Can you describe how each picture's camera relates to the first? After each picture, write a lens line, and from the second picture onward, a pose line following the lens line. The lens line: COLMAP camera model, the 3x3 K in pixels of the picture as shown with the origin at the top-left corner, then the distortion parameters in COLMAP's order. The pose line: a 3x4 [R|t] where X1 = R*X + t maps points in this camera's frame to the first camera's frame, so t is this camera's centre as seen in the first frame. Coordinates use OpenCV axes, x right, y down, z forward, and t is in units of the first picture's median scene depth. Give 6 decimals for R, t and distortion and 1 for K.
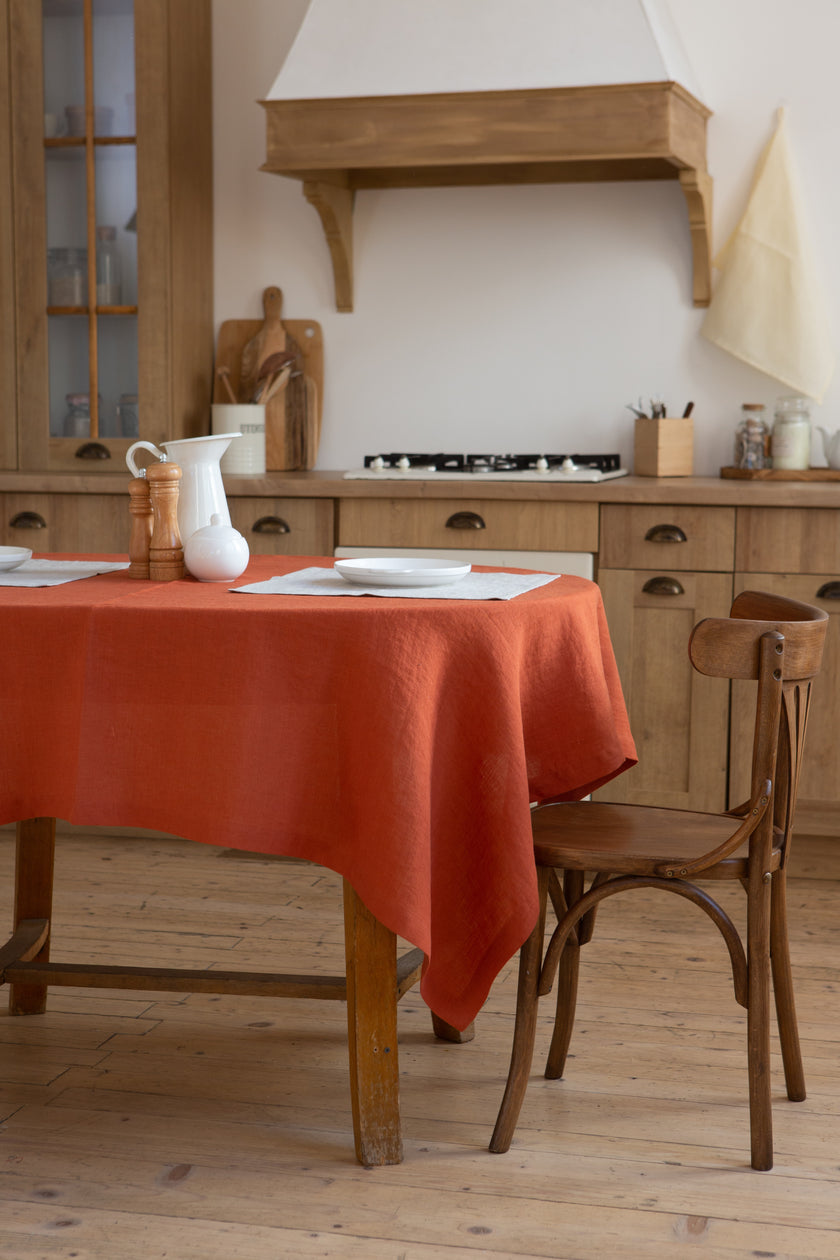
lens RADIAL K [[2208.1, 0, 419.8], [0, 2208.1, 636.3], [0, 0, 1]] dist [0.118167, 0.000000]
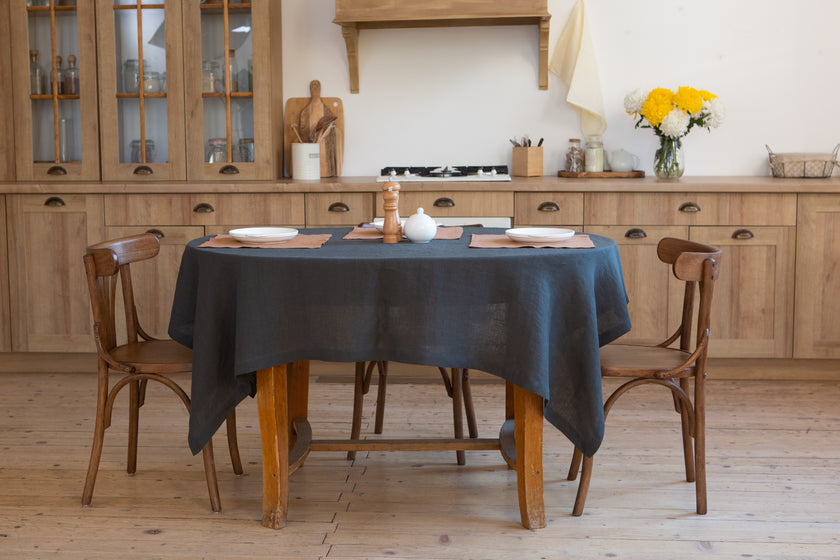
lens RADIAL K [[1226.3, 0, 406.4], [0, 1226.3, 250.6], [0, 0, 1]] dist [0.043045, 0.000000]
pose [[0.986482, -0.032254, 0.160662, -0.183373], [0.032551, 0.999470, 0.000787, -0.011968], [-0.160603, 0.004454, 0.987009, -0.053352]]
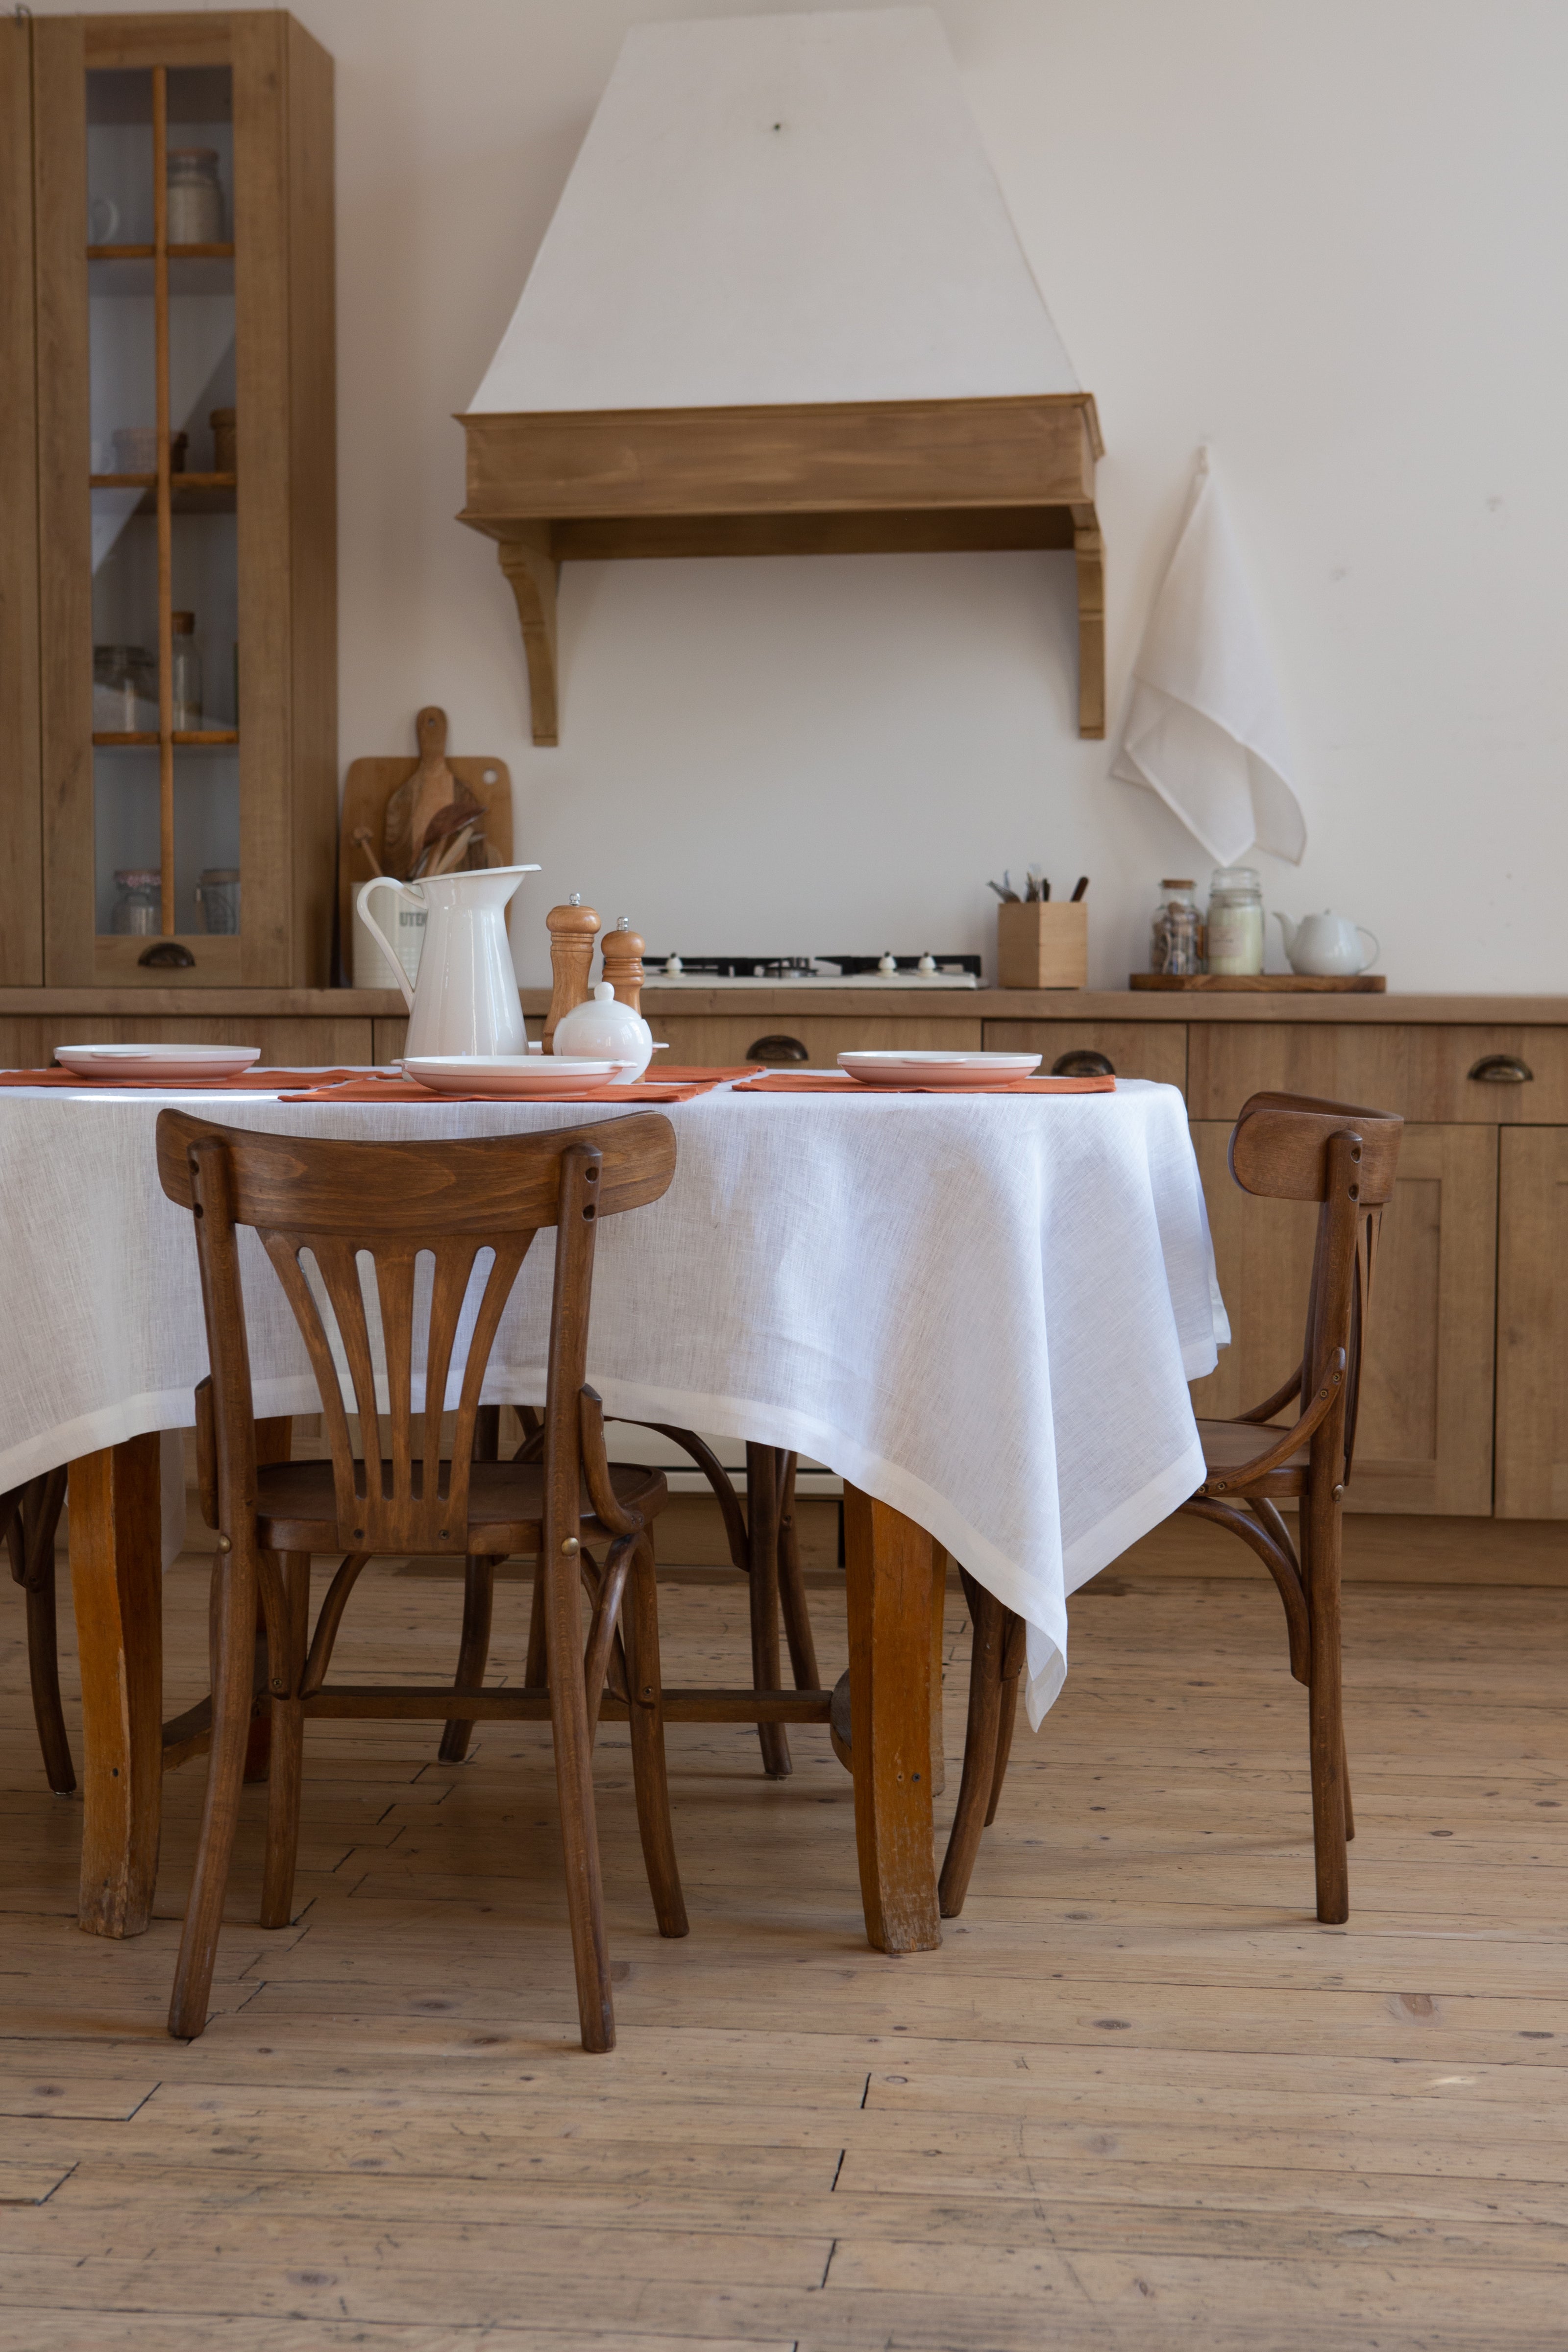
lens RADIAL K [[3433.7, 0, 783.2], [0, 3433.7, 1187.1], [0, 0, 1]] dist [0.043045, 0.000000]
pose [[0.991035, -0.012155, 0.133049, -0.112762], [0.018056, 0.998902, -0.043233, 0.032630], [-0.132377, 0.045248, 0.990166, -0.010294]]
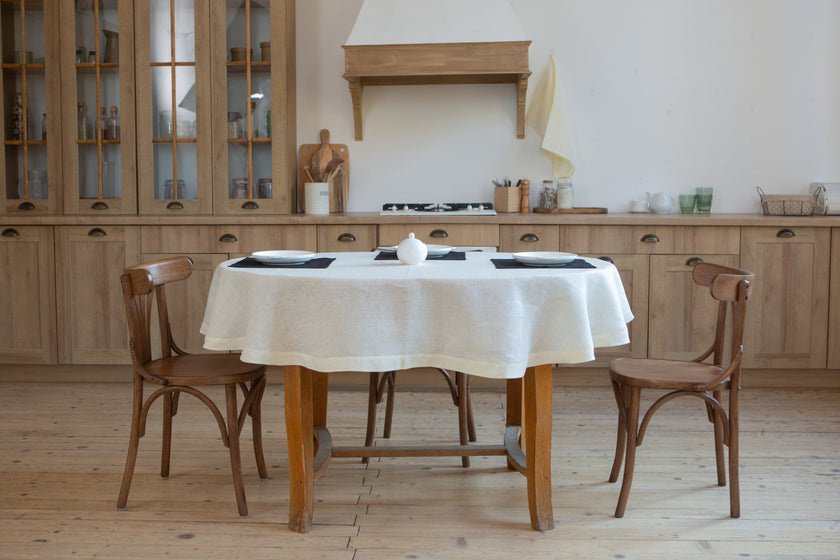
lens RADIAL K [[964.1, 0, 419.1], [0, 964.1, 253.5], [0, 0, 1]] dist [-0.016307, 0.000000]
pose [[0.978985, -0.025132, 0.202377, -0.192834], [0.031258, 0.999143, -0.027130, -0.006411], [-0.201521, 0.032886, 0.978932, 0.054990]]
